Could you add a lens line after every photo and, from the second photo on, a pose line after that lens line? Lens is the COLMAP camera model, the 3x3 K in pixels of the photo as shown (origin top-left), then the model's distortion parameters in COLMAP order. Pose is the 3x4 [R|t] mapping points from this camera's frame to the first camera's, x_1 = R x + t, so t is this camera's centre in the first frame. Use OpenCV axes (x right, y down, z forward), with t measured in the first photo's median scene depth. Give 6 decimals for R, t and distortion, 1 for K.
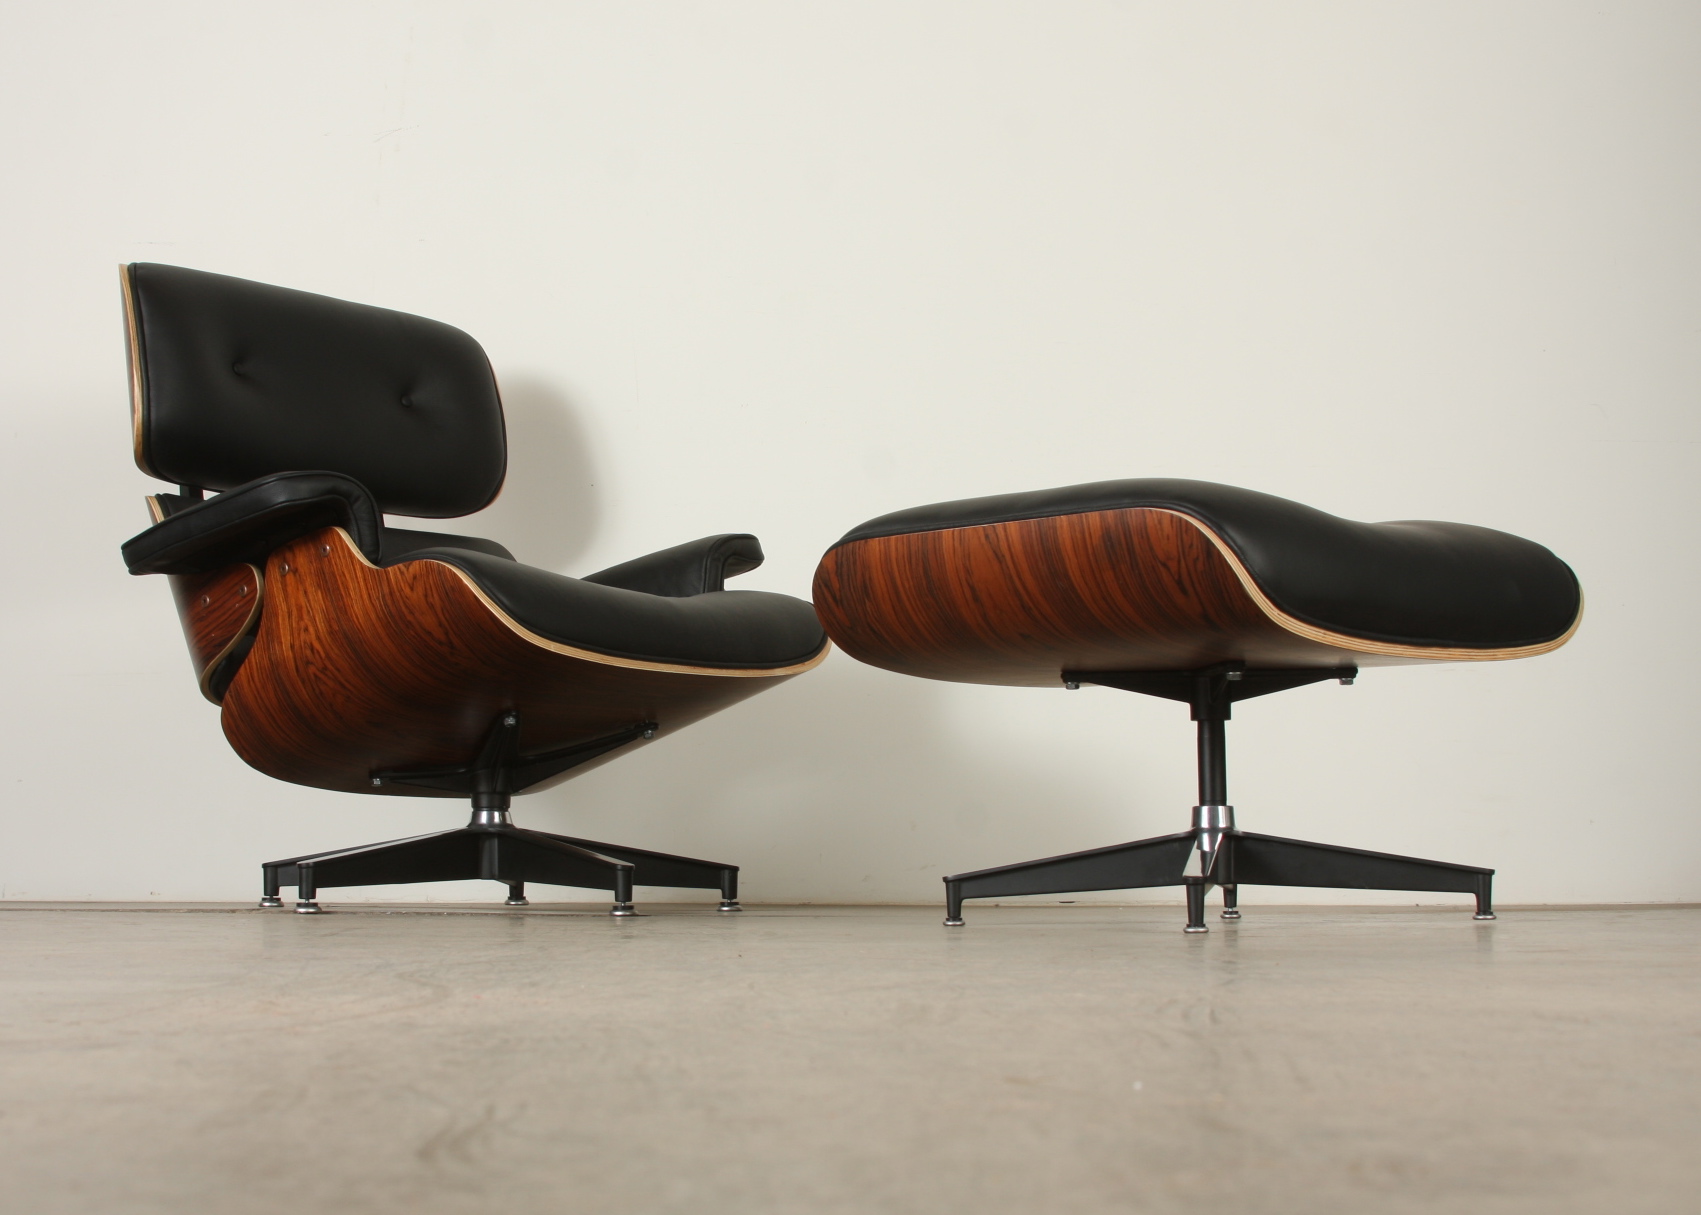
lens RADIAL K [[2392.1, 0, 850.5], [0, 2392.1, 607.5], [0, 0, 1]] dist [-0.385315, -0.012450]
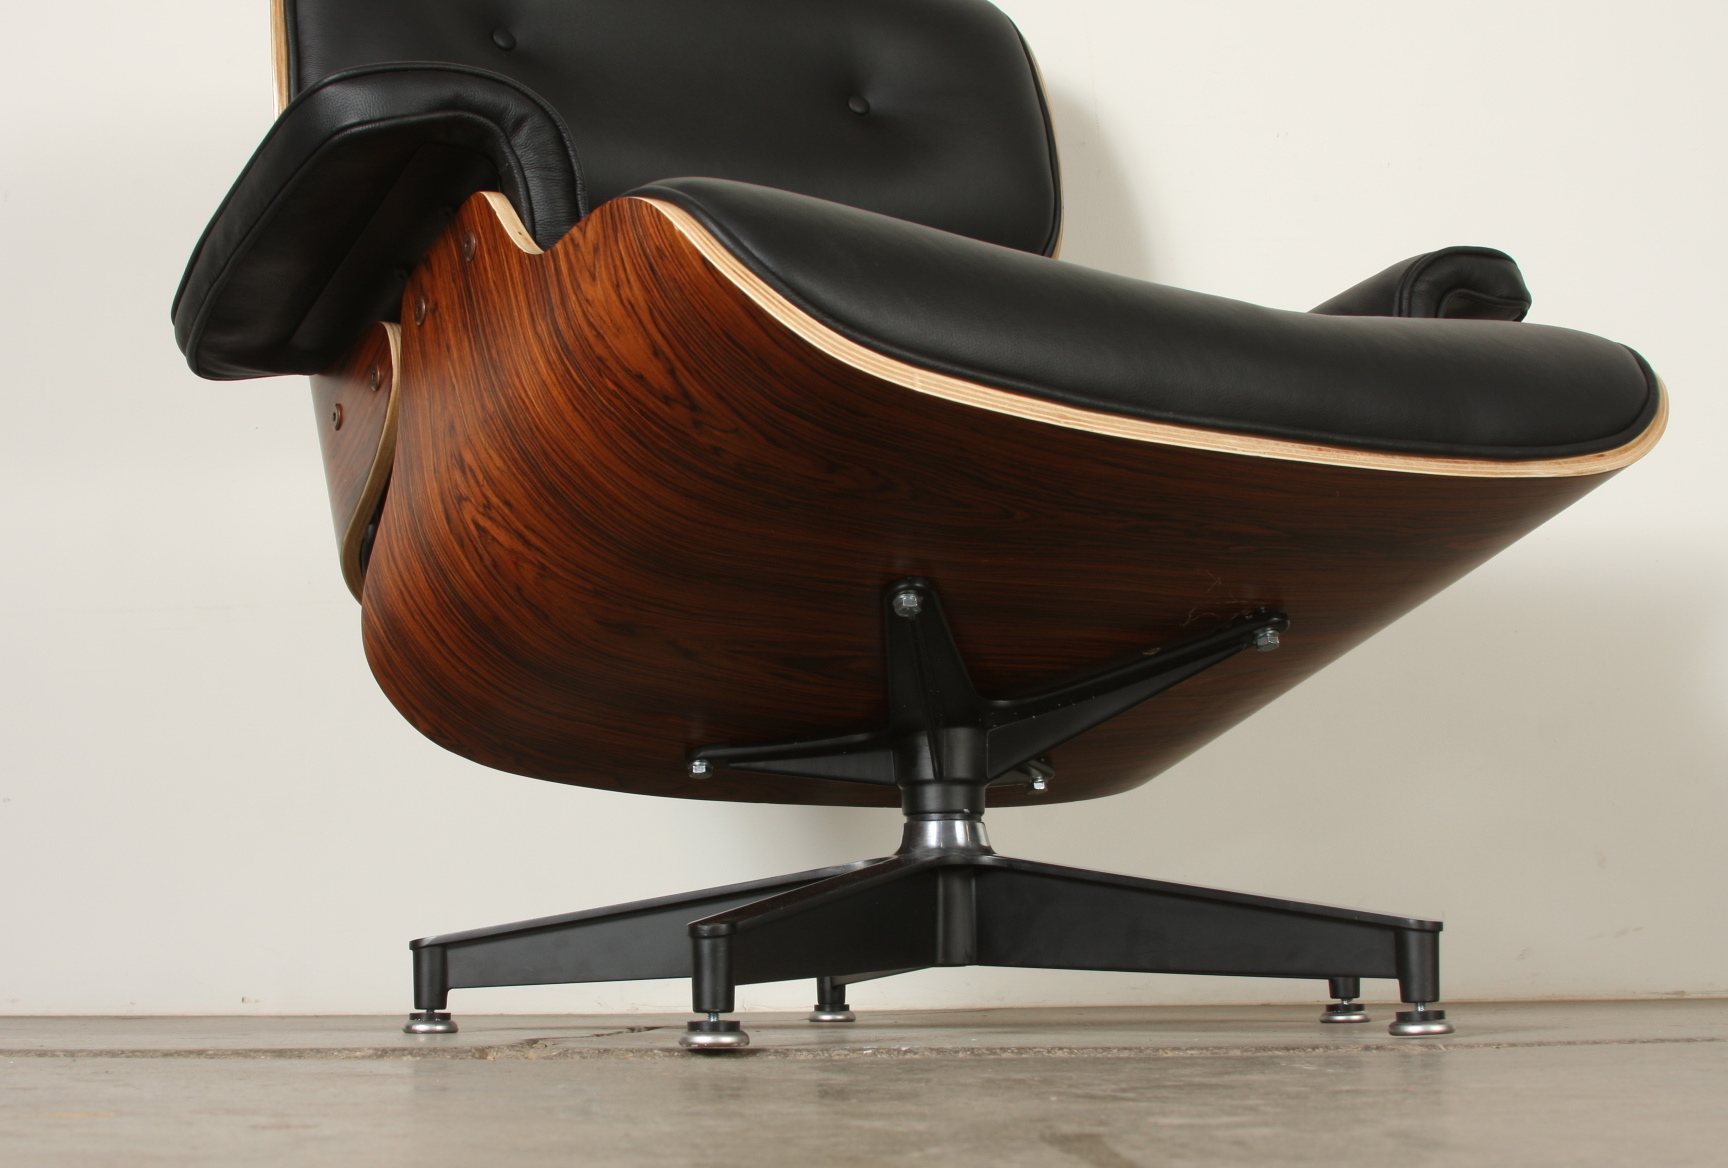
lens RADIAL K [[2341.6, 0, 864.8], [0, 2341.6, 654.0], [0, 0, 1]] dist [-0.103740, -0.001588]
pose [[0.927452, -0.058067, -0.369407, 0.011019], [0.049683, 0.998247, -0.032177, 0.073009], [0.370628, 0.011489, 0.928710, 0.601883]]
